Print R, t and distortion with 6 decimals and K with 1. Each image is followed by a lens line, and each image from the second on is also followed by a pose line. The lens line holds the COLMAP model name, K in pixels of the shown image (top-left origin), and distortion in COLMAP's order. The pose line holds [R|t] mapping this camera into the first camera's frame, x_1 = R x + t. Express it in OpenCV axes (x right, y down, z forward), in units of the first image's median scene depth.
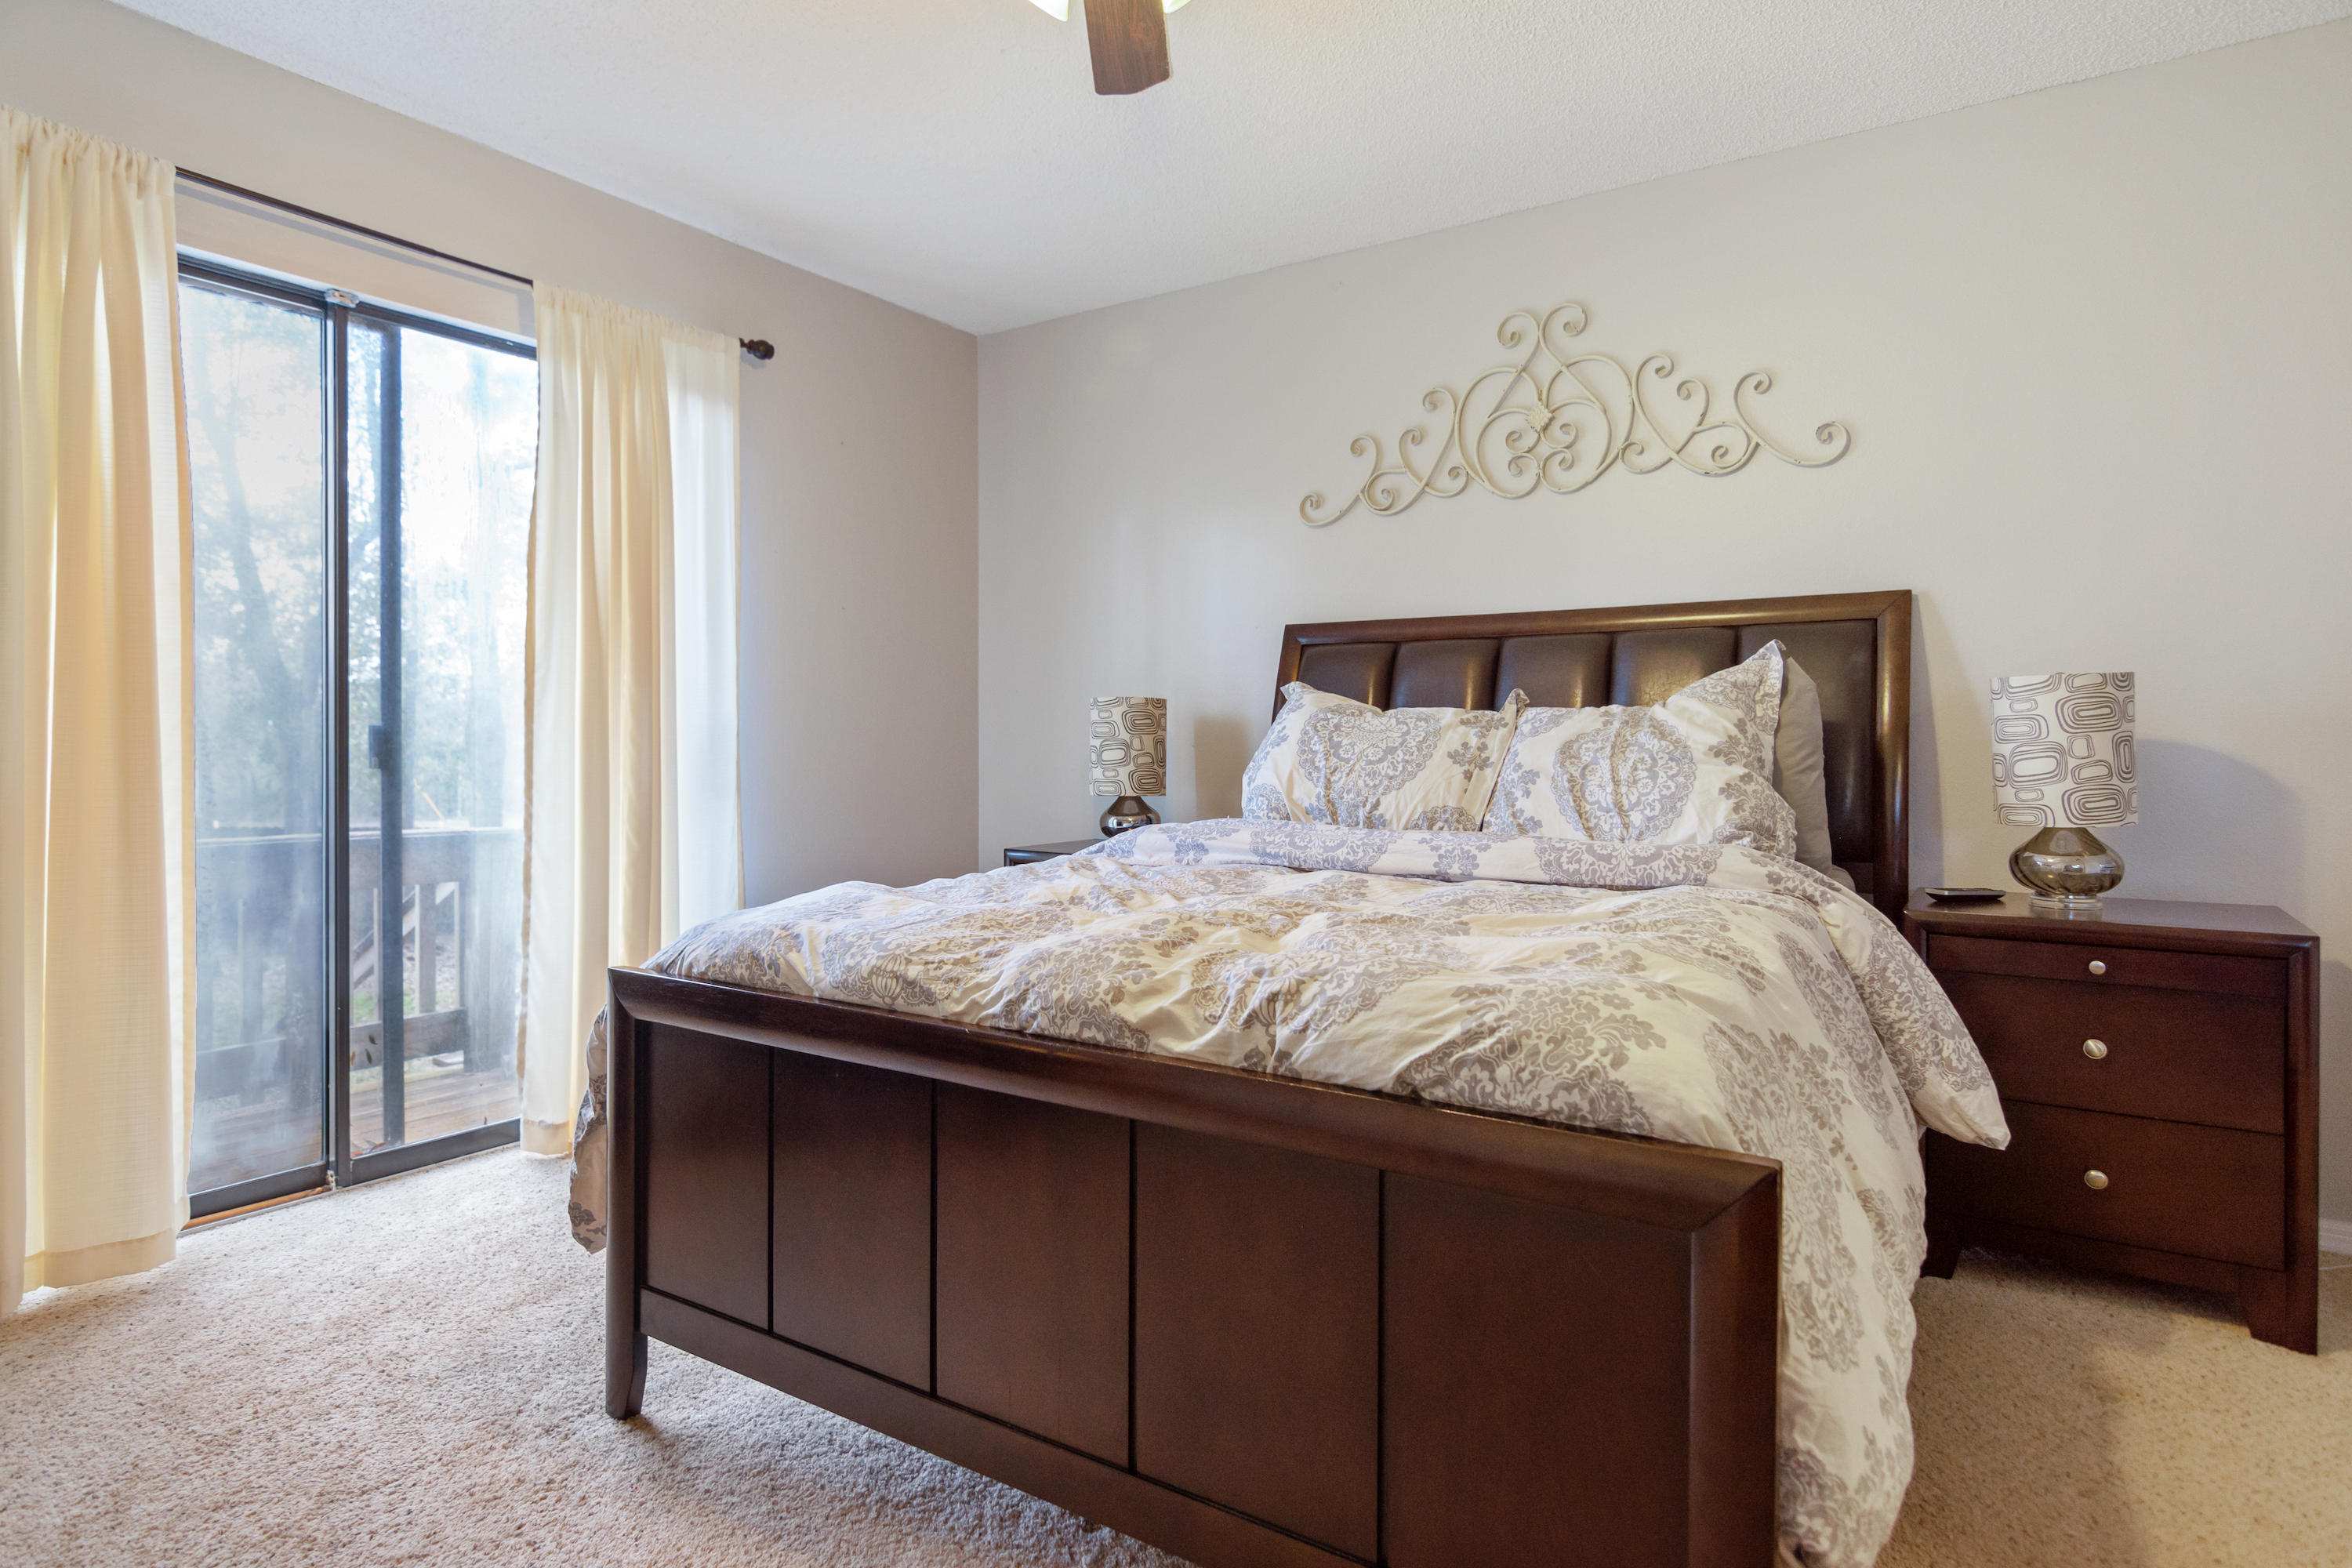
lens RADIAL K [[1289.4, 0, 1171.9], [0, 1289.4, 744.3], [0, 0, 1]] dist [-0.004830, -0.006652]
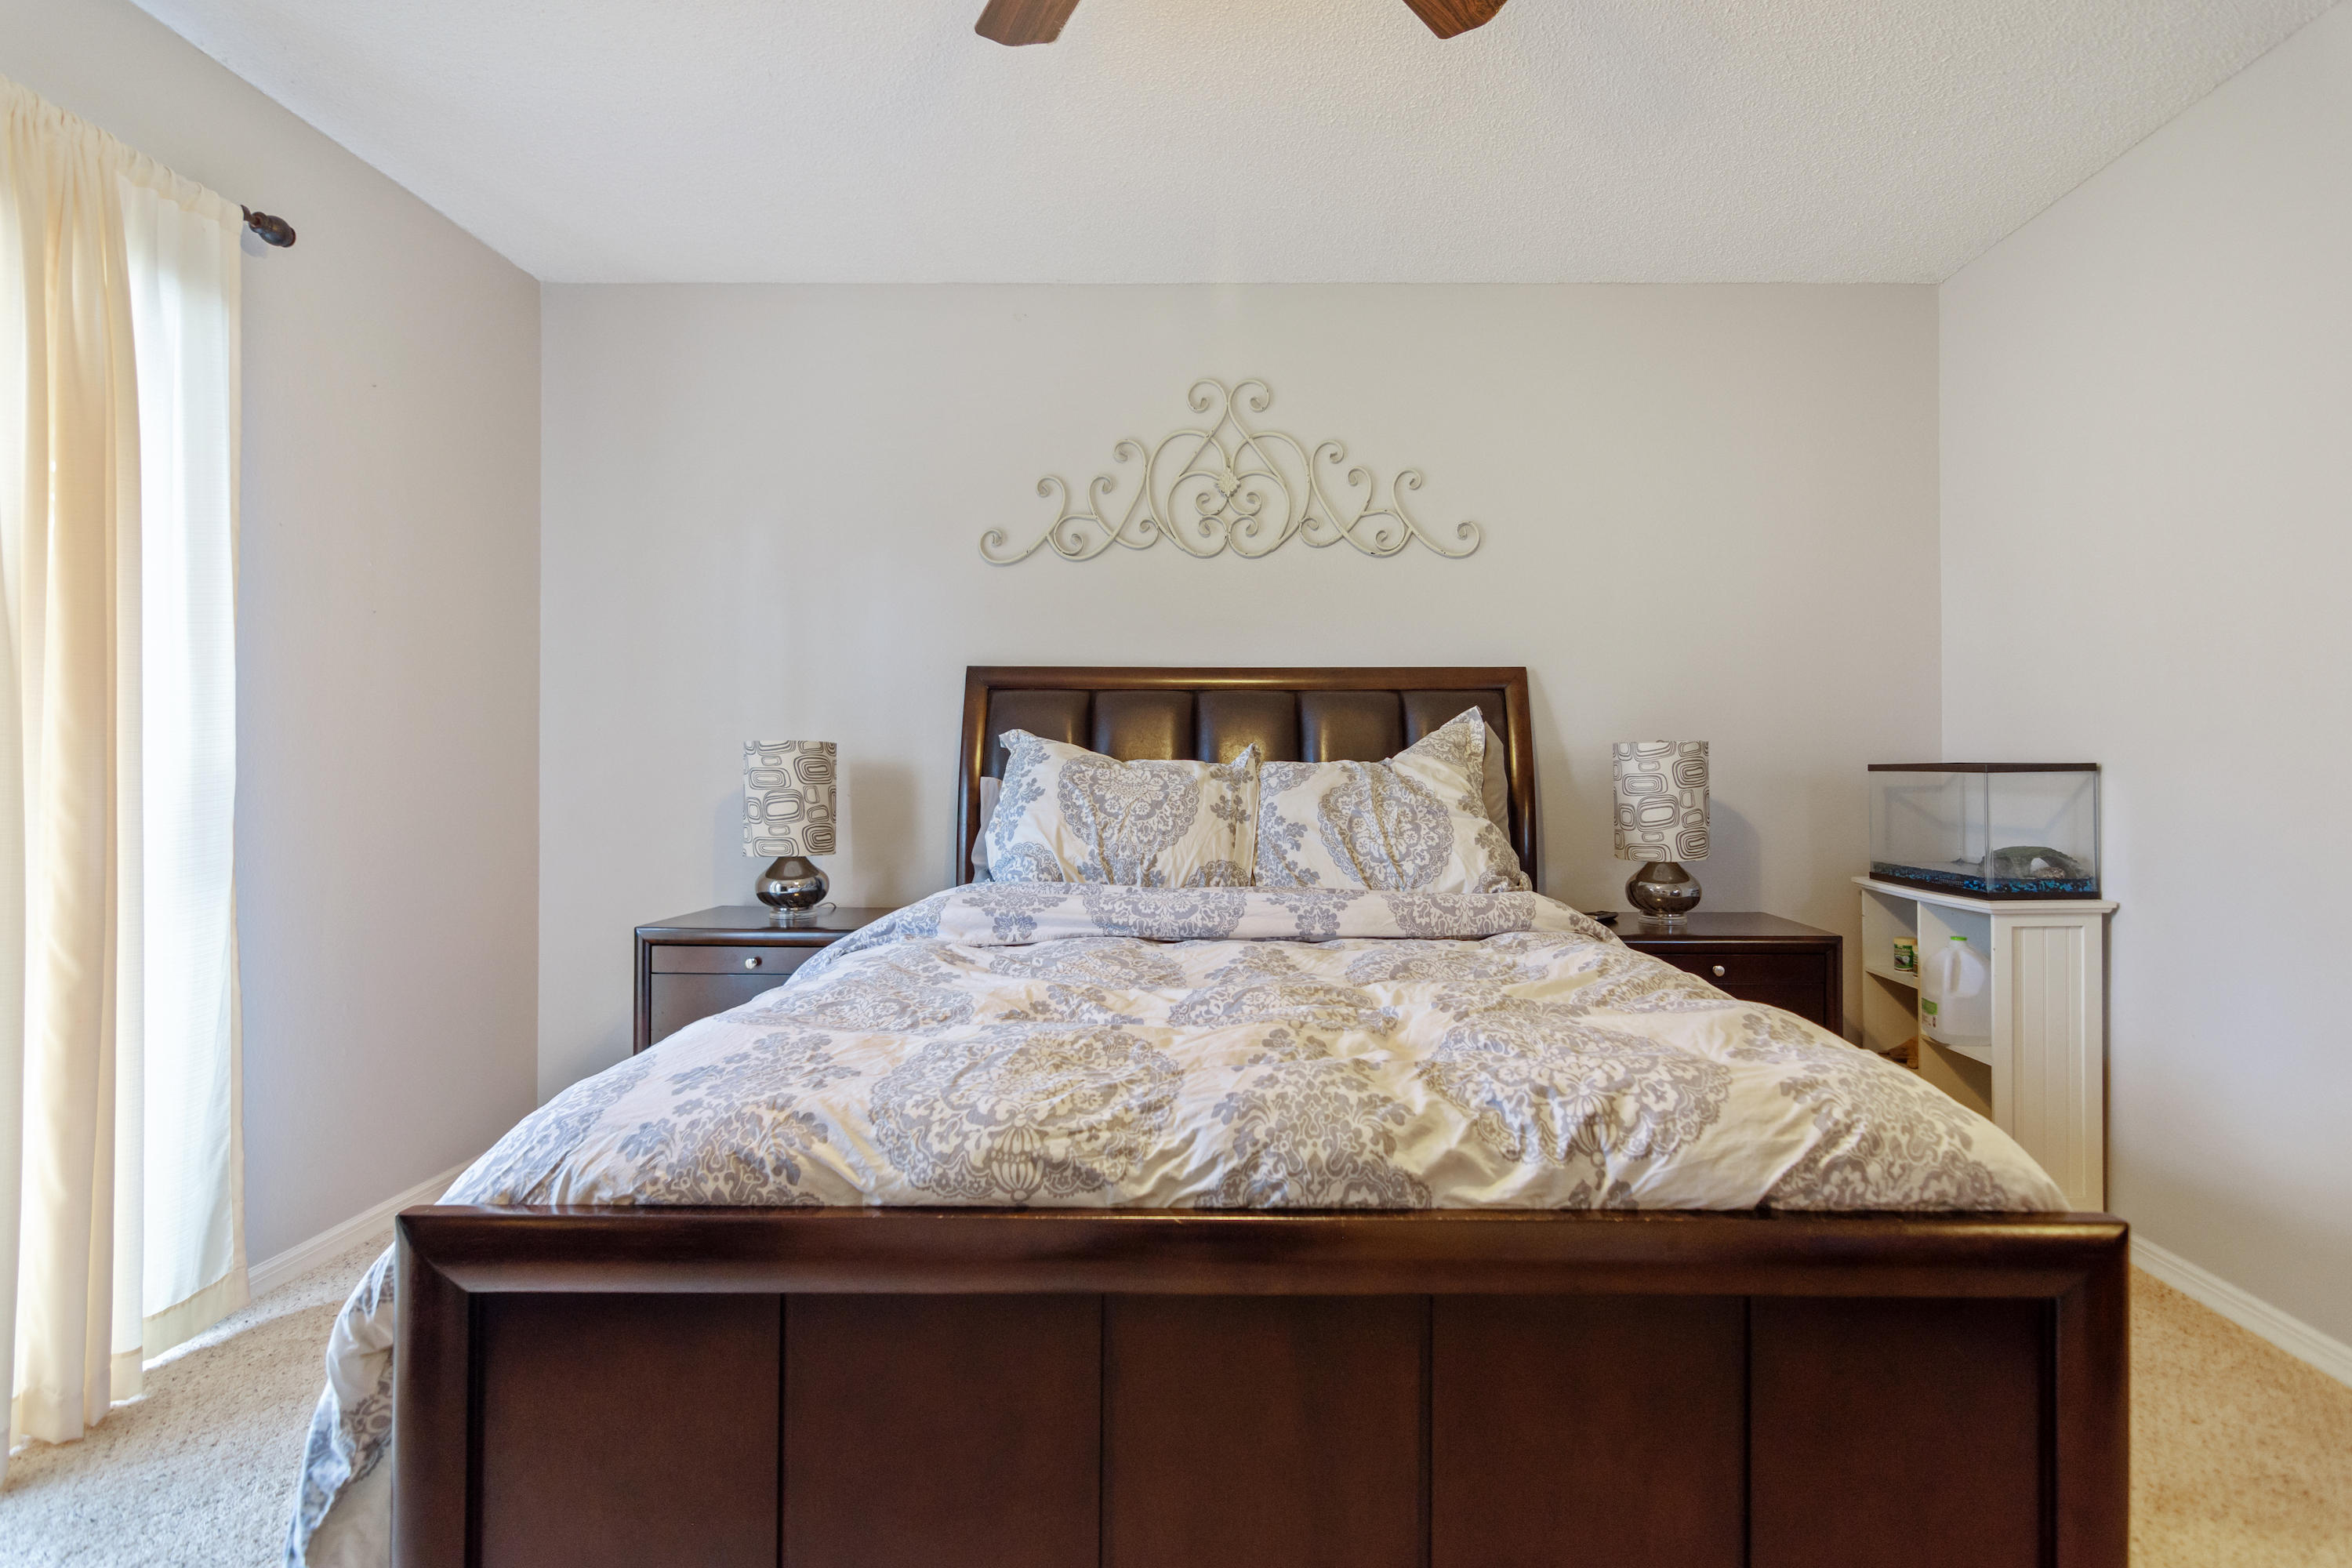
lens RADIAL K [[1175.8, 0, 1224.5], [0, 1175.8, 766.2], [0, 0, 1]] dist [-0.002288, 0.000531]
pose [[0.835159, 0.005105, 0.549985, -0.302815], [-0.002062, 0.999979, -0.006150, -0.020772], [-0.550005, 0.004002, 0.835152, 0.249192]]
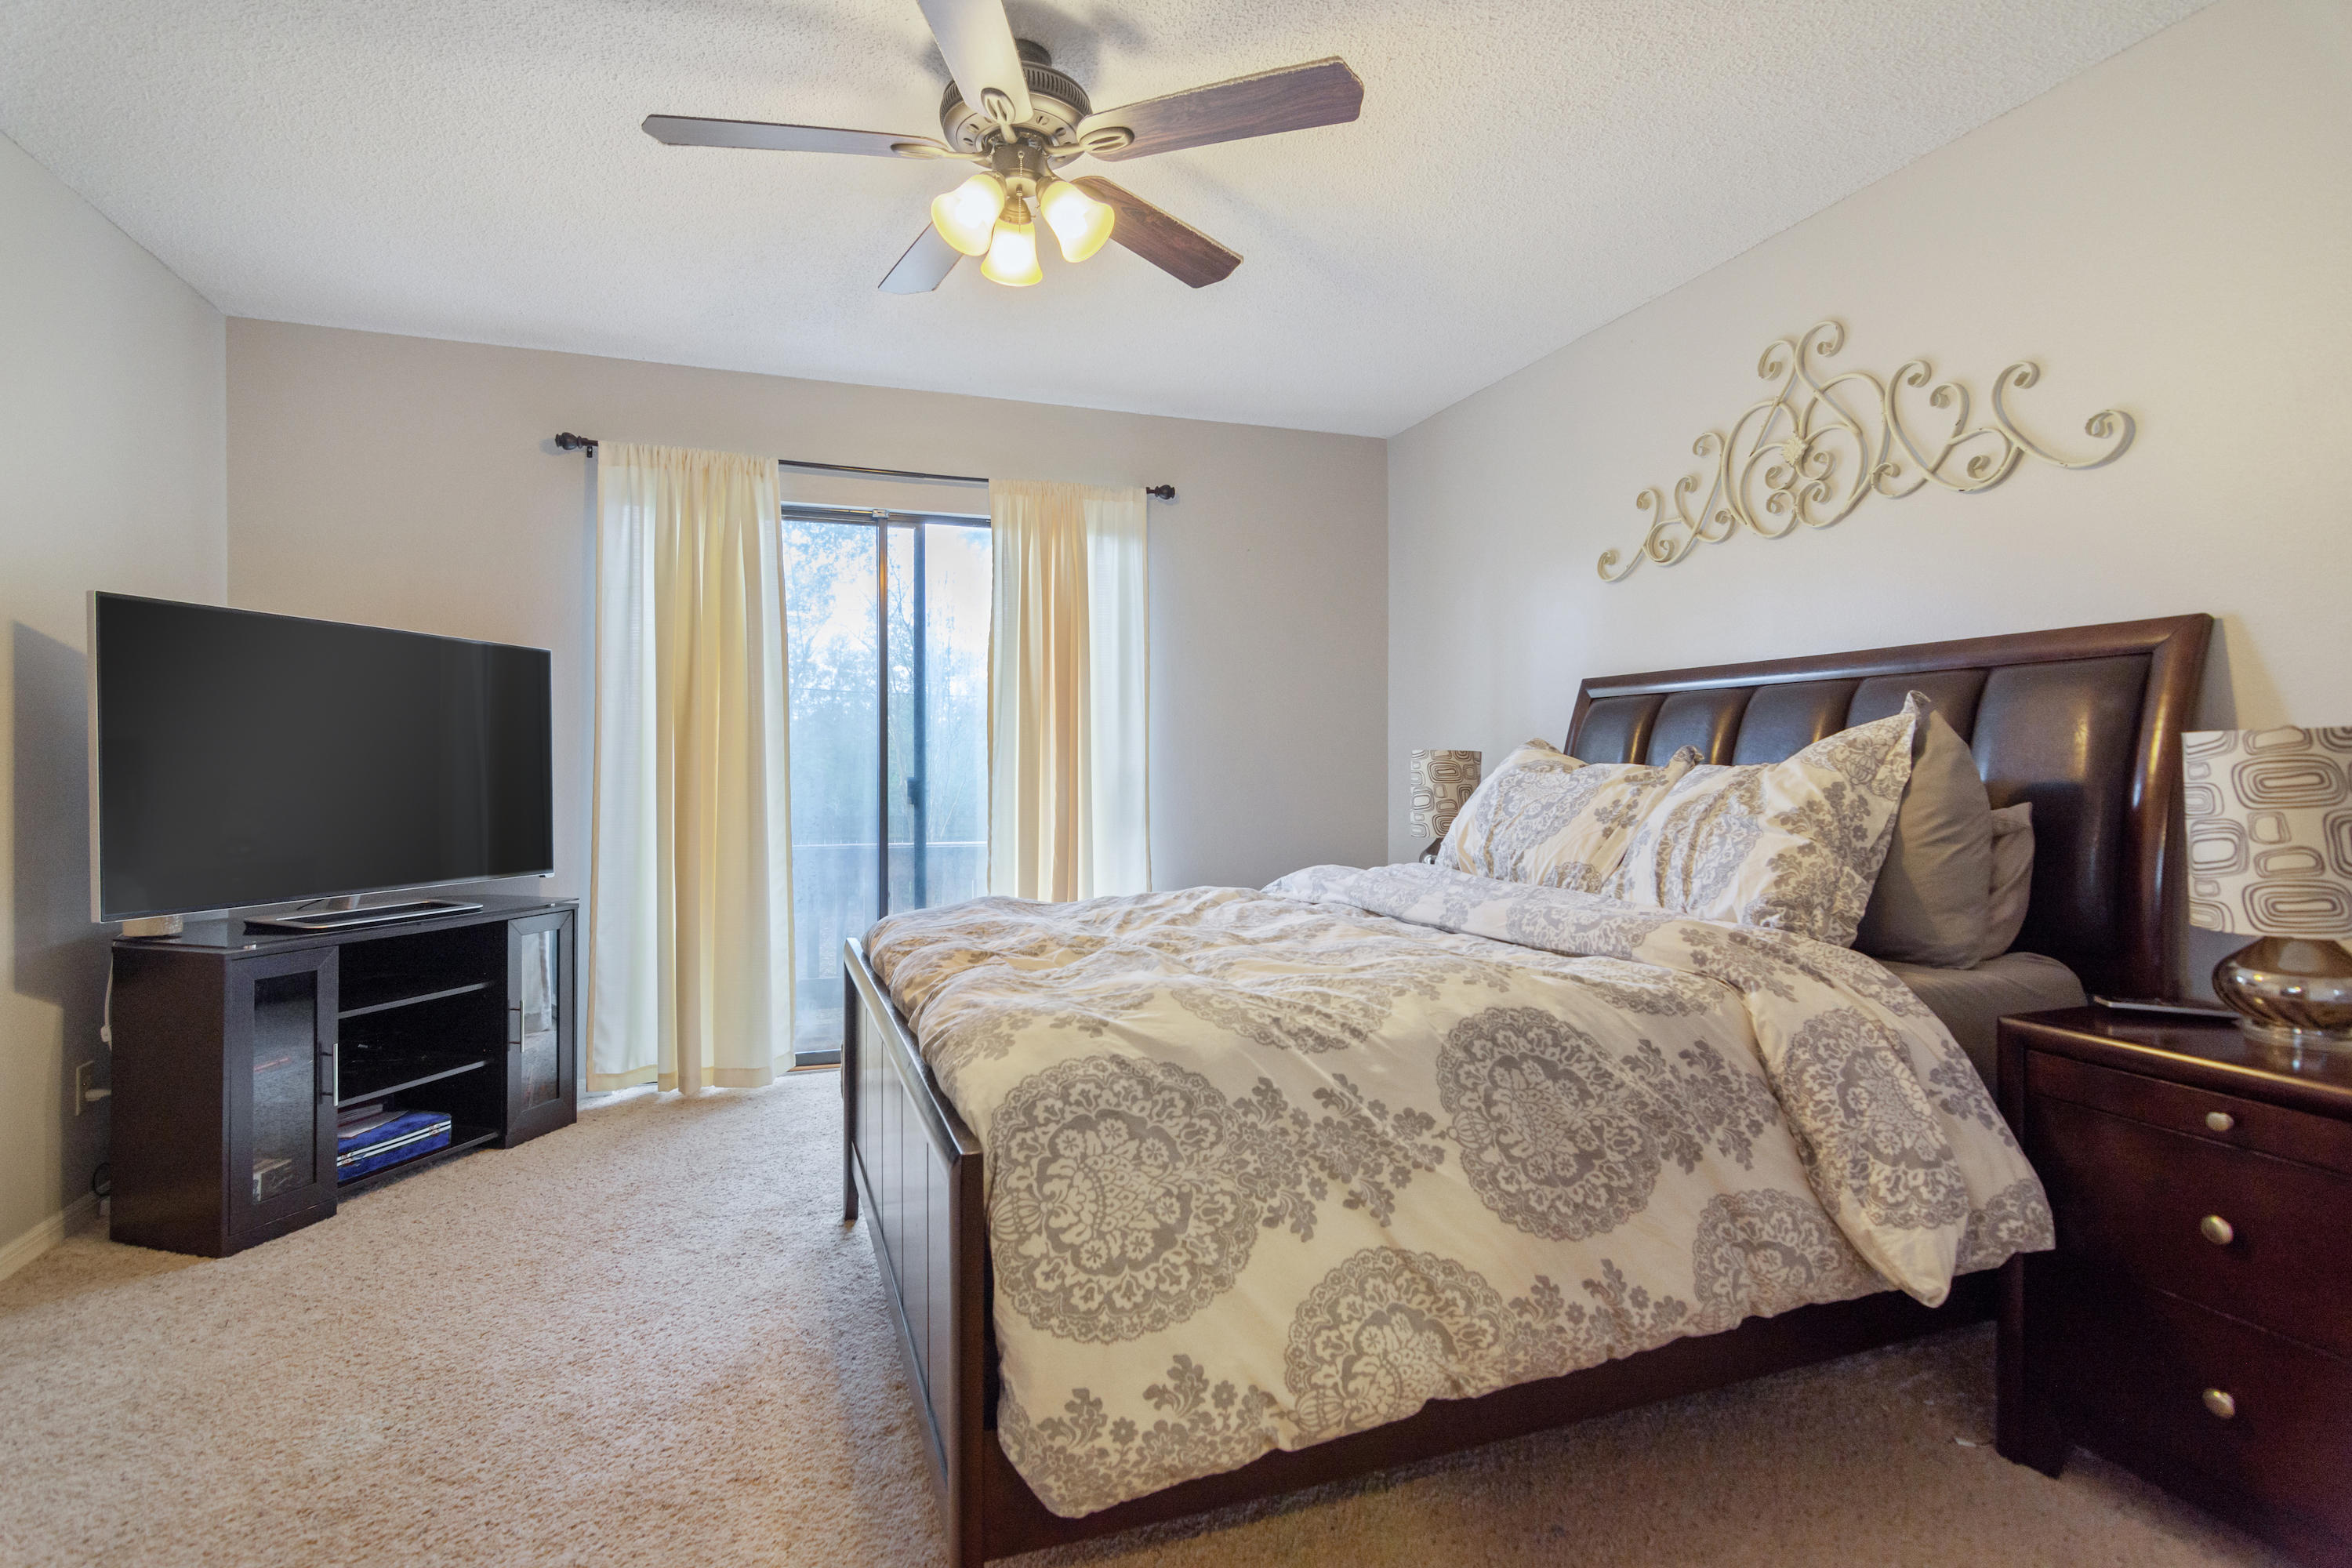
lens RADIAL K [[1175.8, 0, 1200.3], [0, 1175.8, 769.9], [0, 0, 1]] dist [-0.002288, 0.000531]
pose [[0.790534, 0.002938, -0.612411, 0.581420], [-0.000314, 0.999990, 0.004392, -0.031591], [0.612418, -0.003280, 0.790527, 0.076156]]
